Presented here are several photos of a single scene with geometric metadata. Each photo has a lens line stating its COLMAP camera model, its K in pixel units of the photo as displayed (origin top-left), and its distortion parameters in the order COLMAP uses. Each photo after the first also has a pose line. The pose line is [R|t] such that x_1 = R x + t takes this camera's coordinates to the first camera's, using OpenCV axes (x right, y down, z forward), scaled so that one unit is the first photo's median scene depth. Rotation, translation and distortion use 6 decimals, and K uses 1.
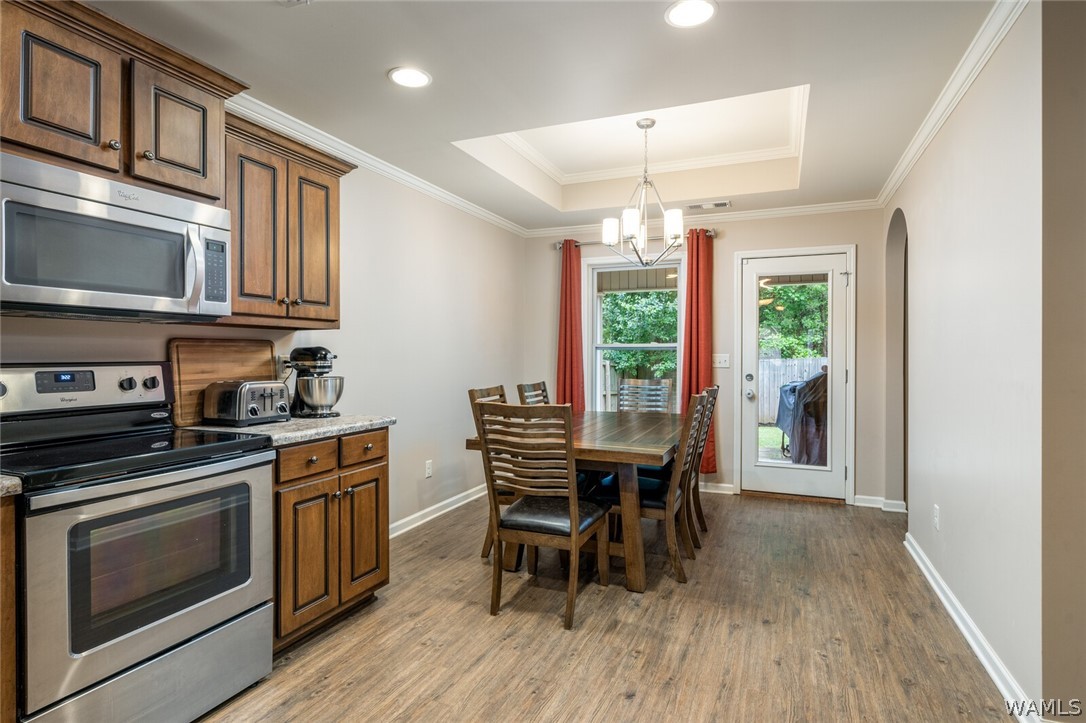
lens RADIAL K [[580.0, 0, 543.0], [0, 580.0, 358.9], [0, 0, 1]] dist [-0.011797, 0.006163]
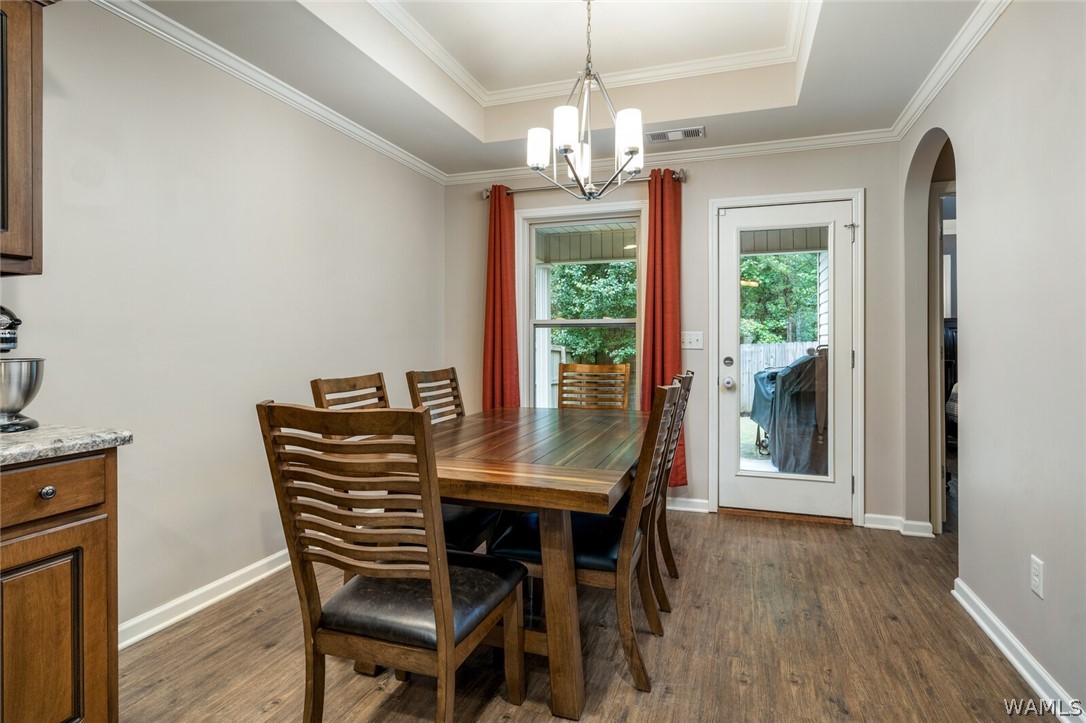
lens RADIAL K [[580.0, 0, 542.8], [0, 580.0, 343.9], [0, 0, 1]] dist [-0.011797, 0.006163]
pose [[0.997952, -0.002045, 0.063930, 0.088298], [0.002419, 0.999980, -0.005773, 0.018438], [-0.063917, 0.005915, 0.997938, 0.361020]]
